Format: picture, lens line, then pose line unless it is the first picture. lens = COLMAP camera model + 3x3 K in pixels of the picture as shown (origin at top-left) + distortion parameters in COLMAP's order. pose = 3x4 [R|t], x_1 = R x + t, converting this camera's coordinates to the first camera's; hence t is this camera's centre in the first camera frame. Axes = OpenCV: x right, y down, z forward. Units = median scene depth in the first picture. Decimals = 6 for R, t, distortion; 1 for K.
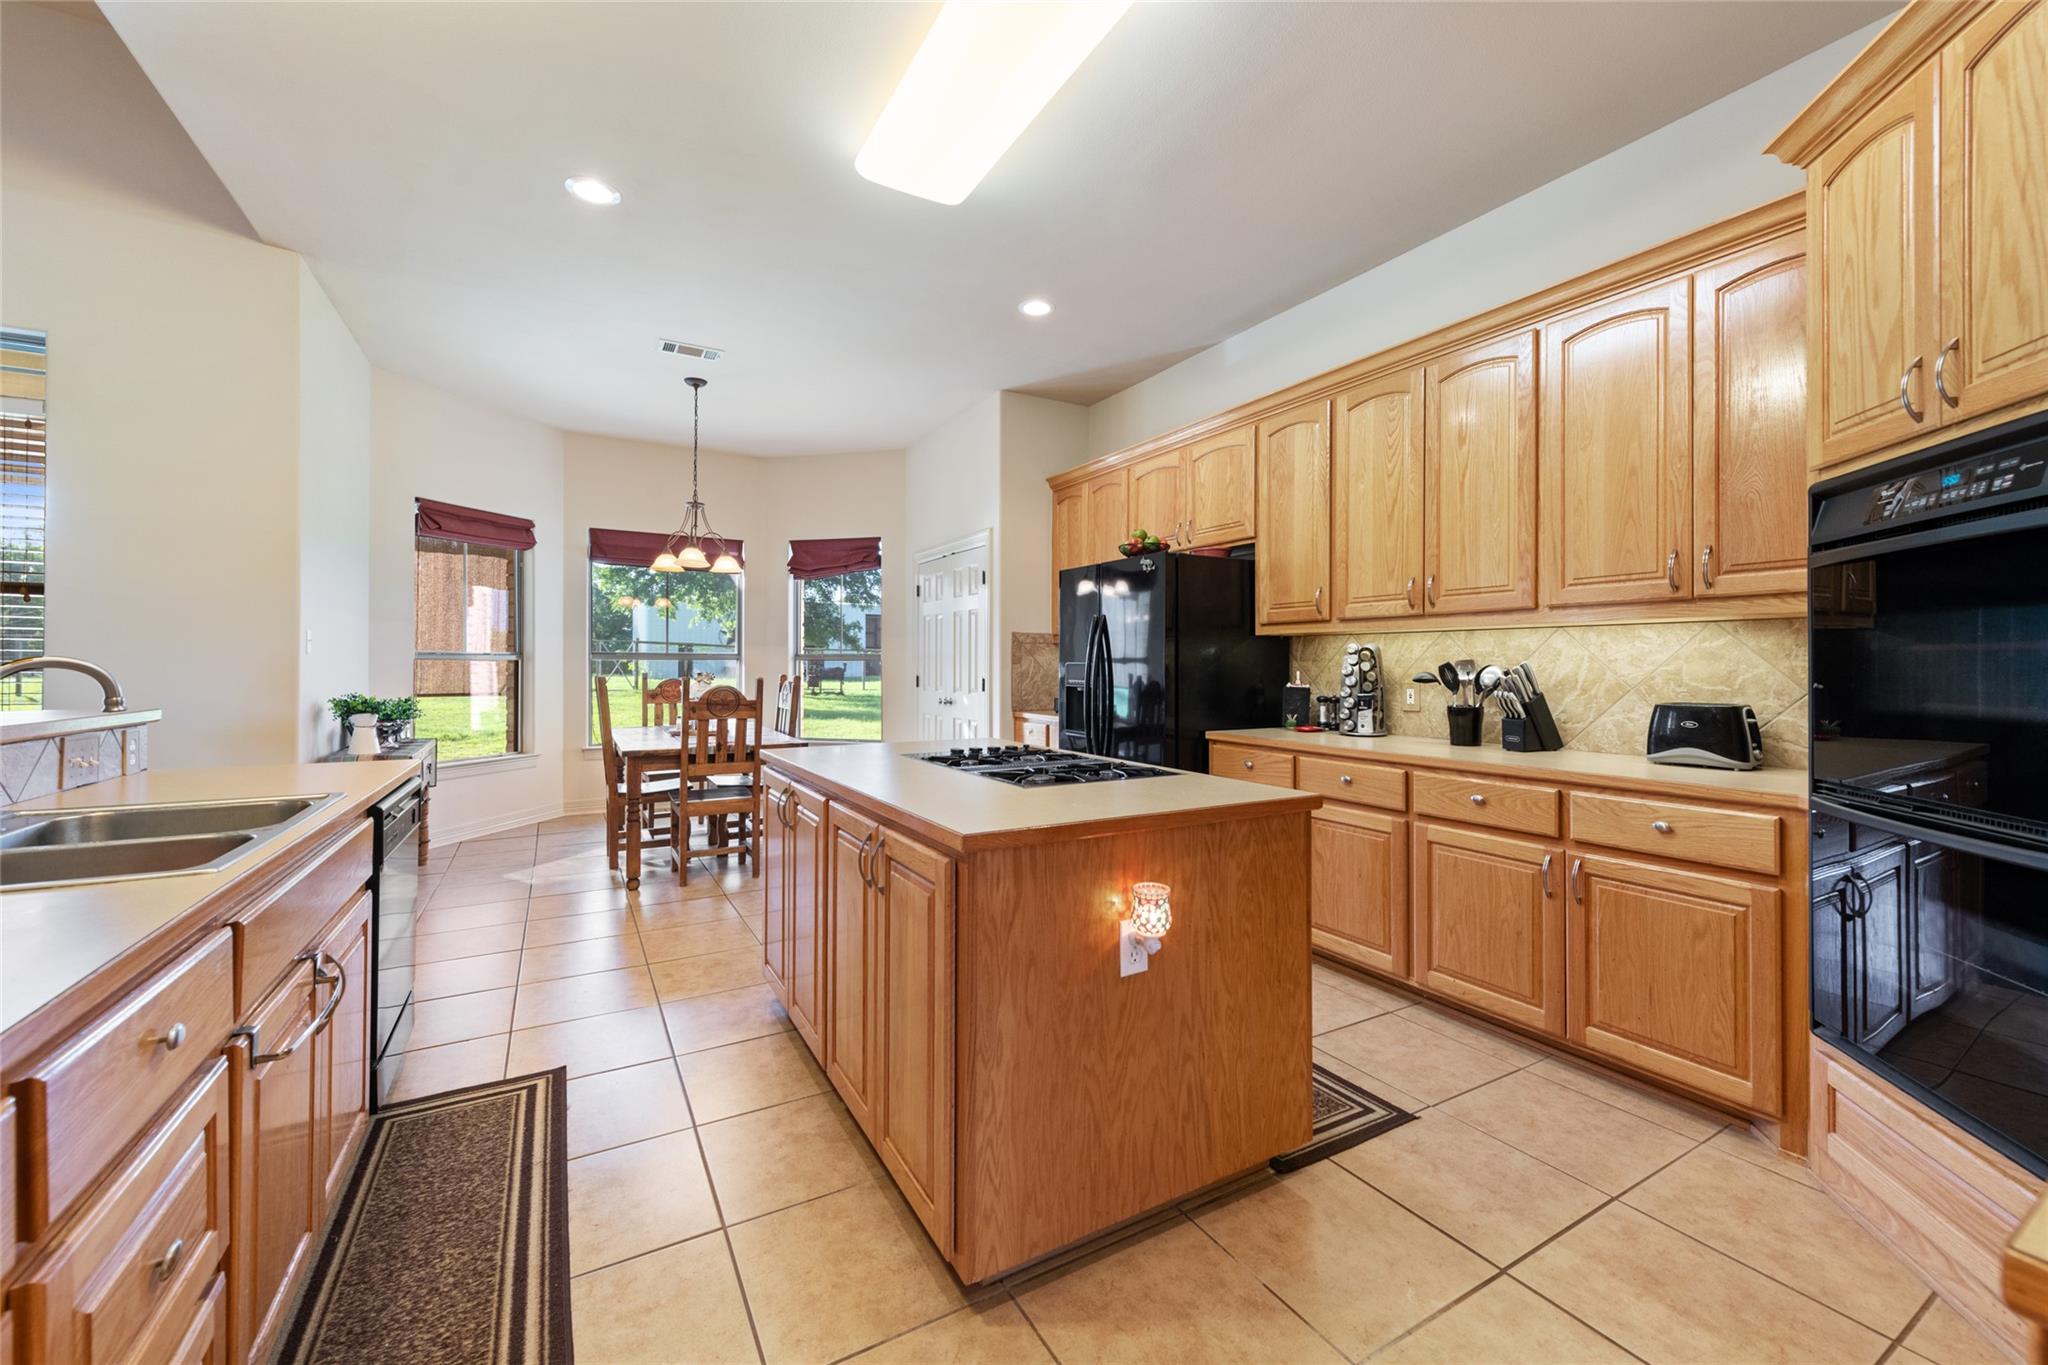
lens RADIAL K [[811.1, 0, 1029.5], [0, 811.1, 664.0], [0, 0, 1]] dist [0.002488, 0.000017]
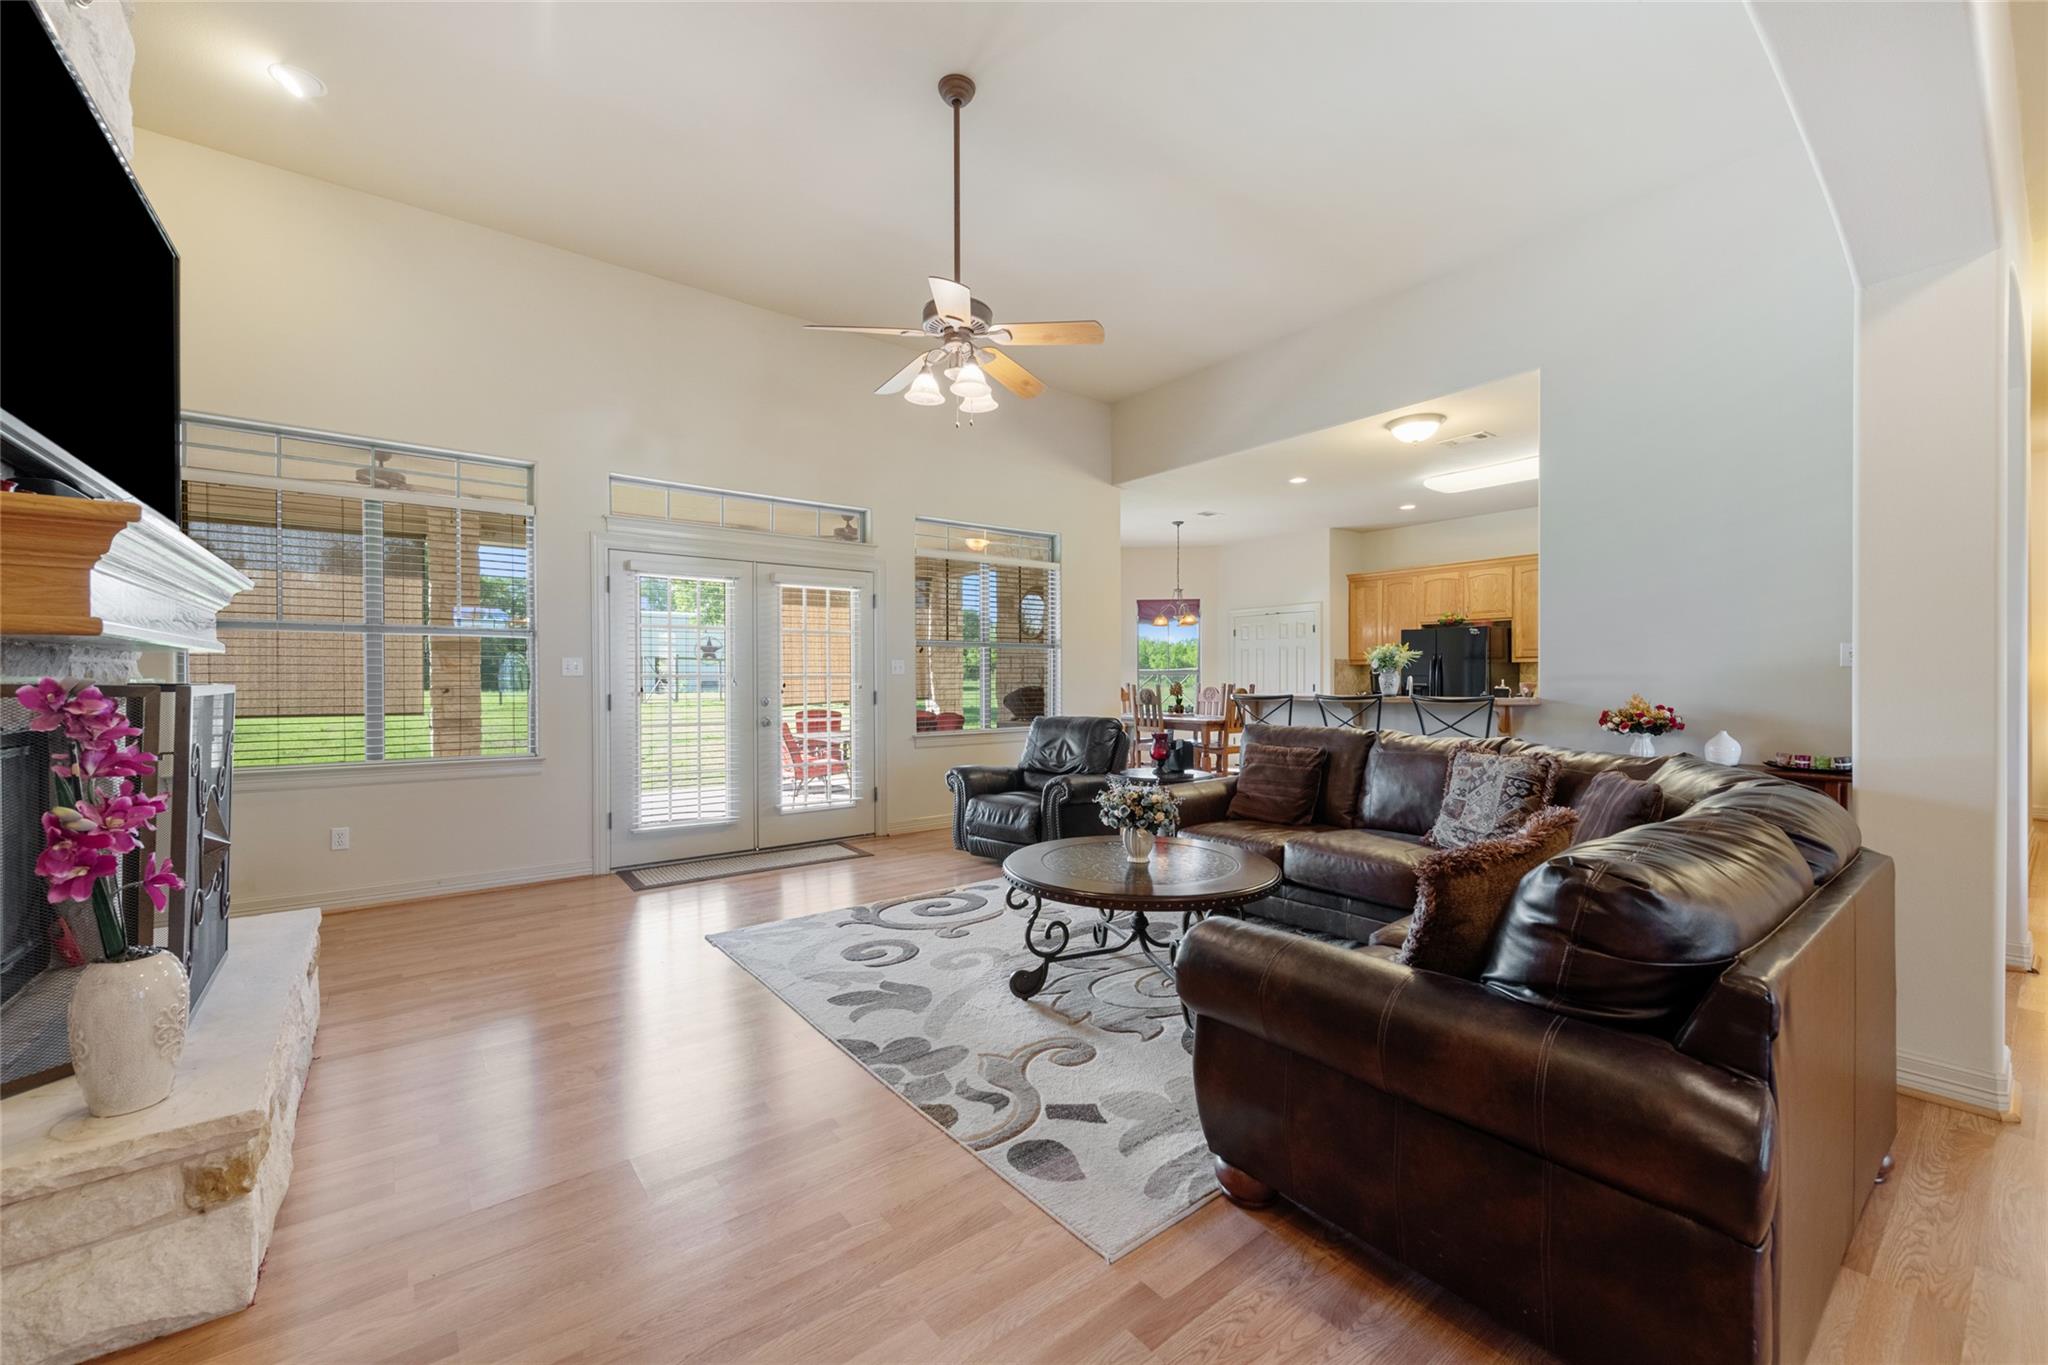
lens RADIAL K [[811.1, 0, 1018.5], [0, 811.1, 678.6], [0, 0, 1]] dist [0.002488, 0.000017]
pose [[0.991711, -0.006714, 0.128310, -1.059072], [0.005727, 0.999951, 0.008057, -0.013825], [-0.128358, -0.007255, 0.991701, -0.804254]]
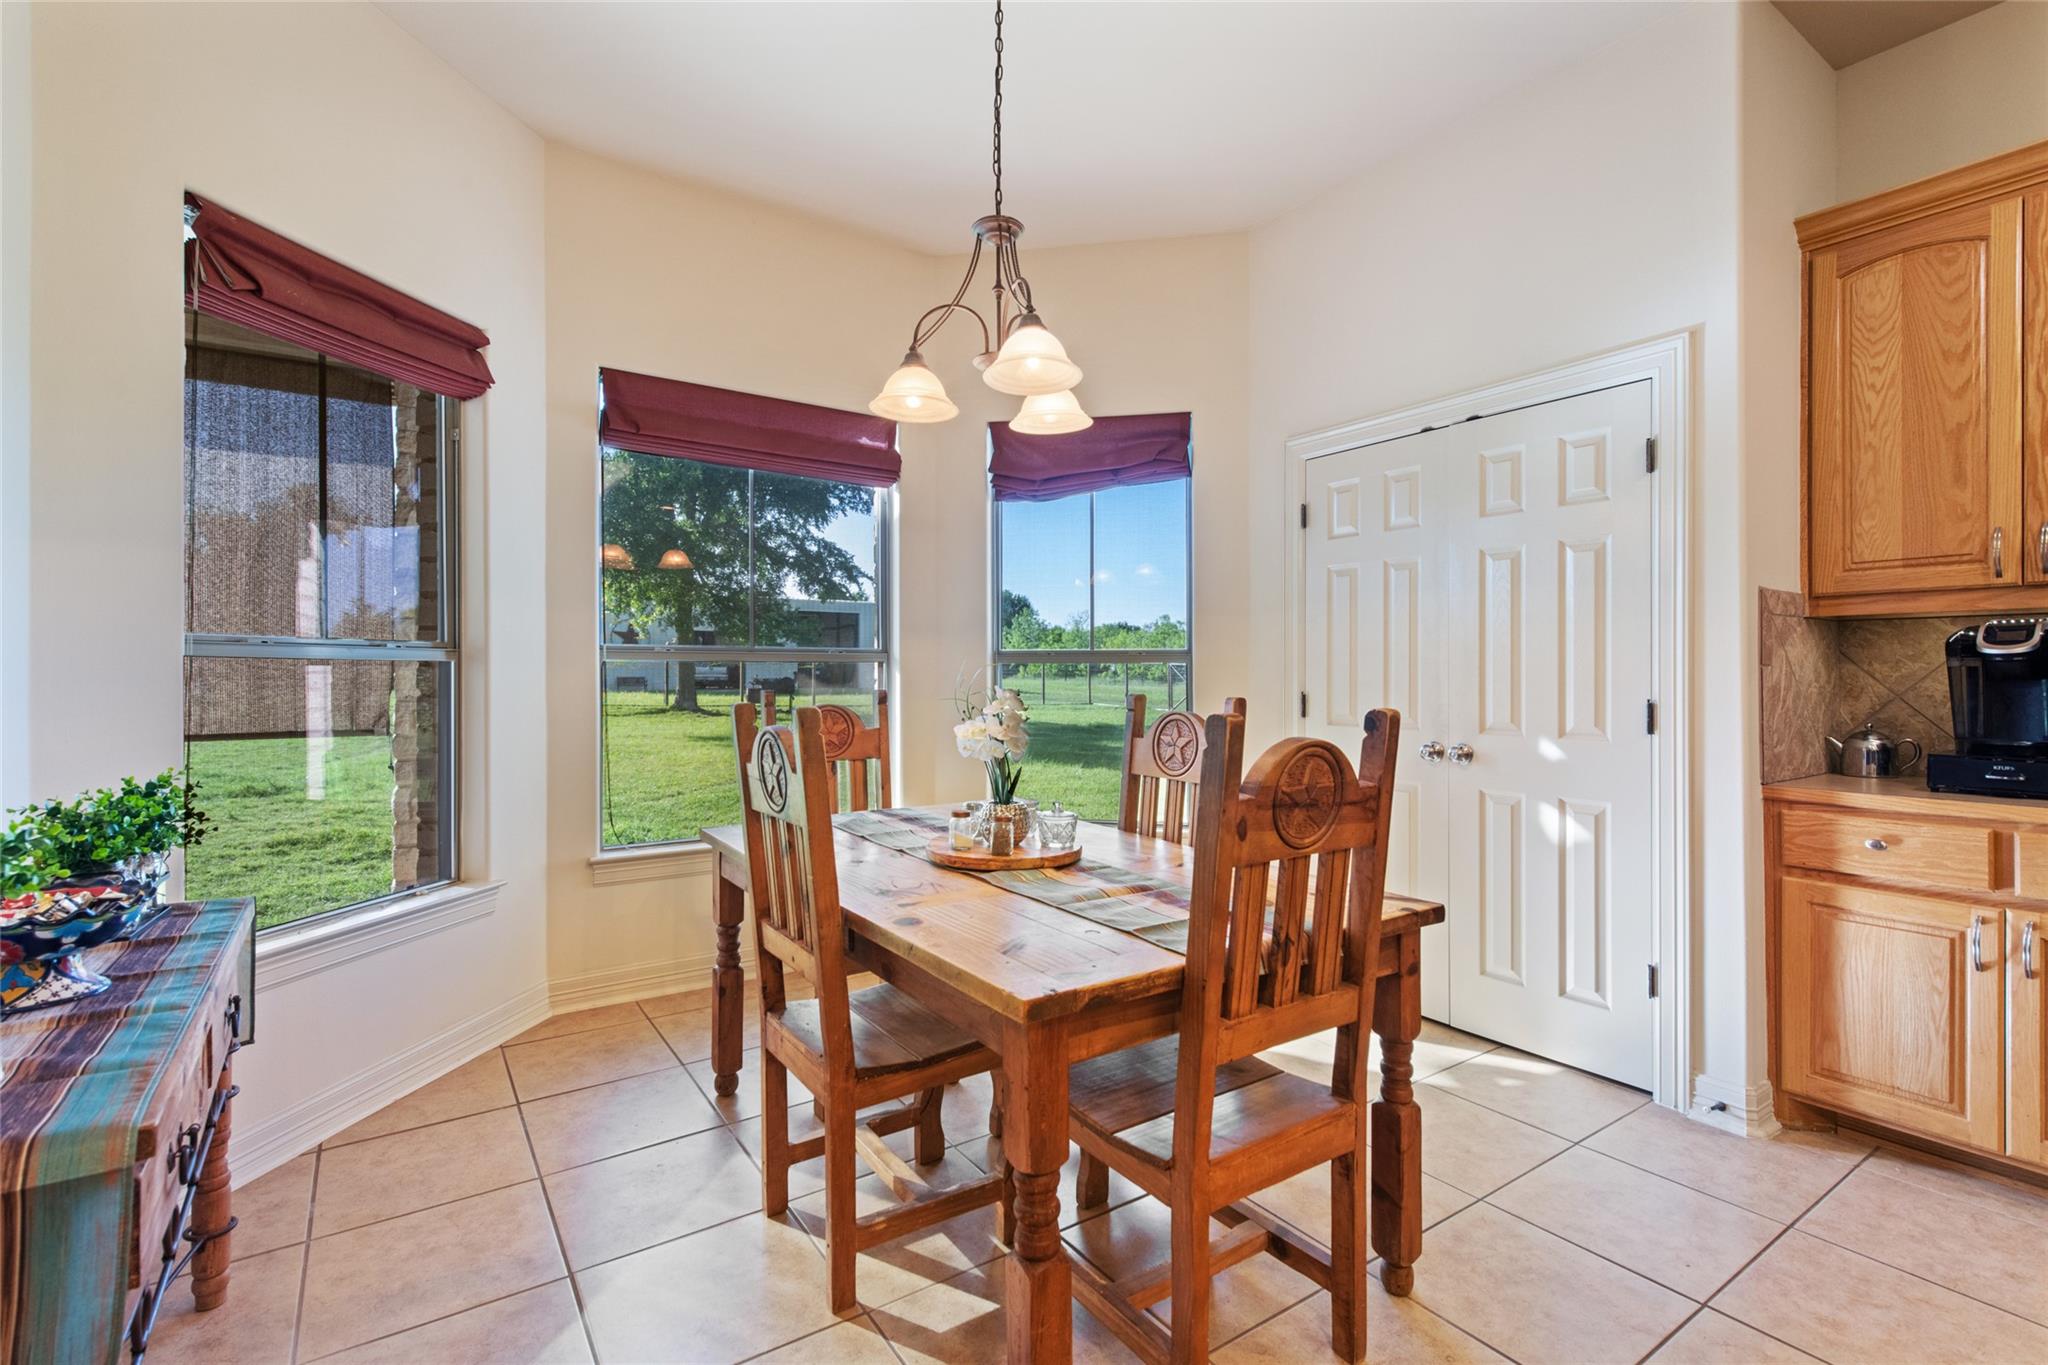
lens RADIAL K [[942.5, 0, 1020.5], [0, 942.5, 679.5], [0, 0, 1]] dist [0.000436, -0.000363]
pose [[0.997666, -0.002146, 0.068249, -0.455590], [0.001853, 0.999989, 0.004359, 0.003890], [-0.068257, -0.004222, 0.997659, 0.610202]]
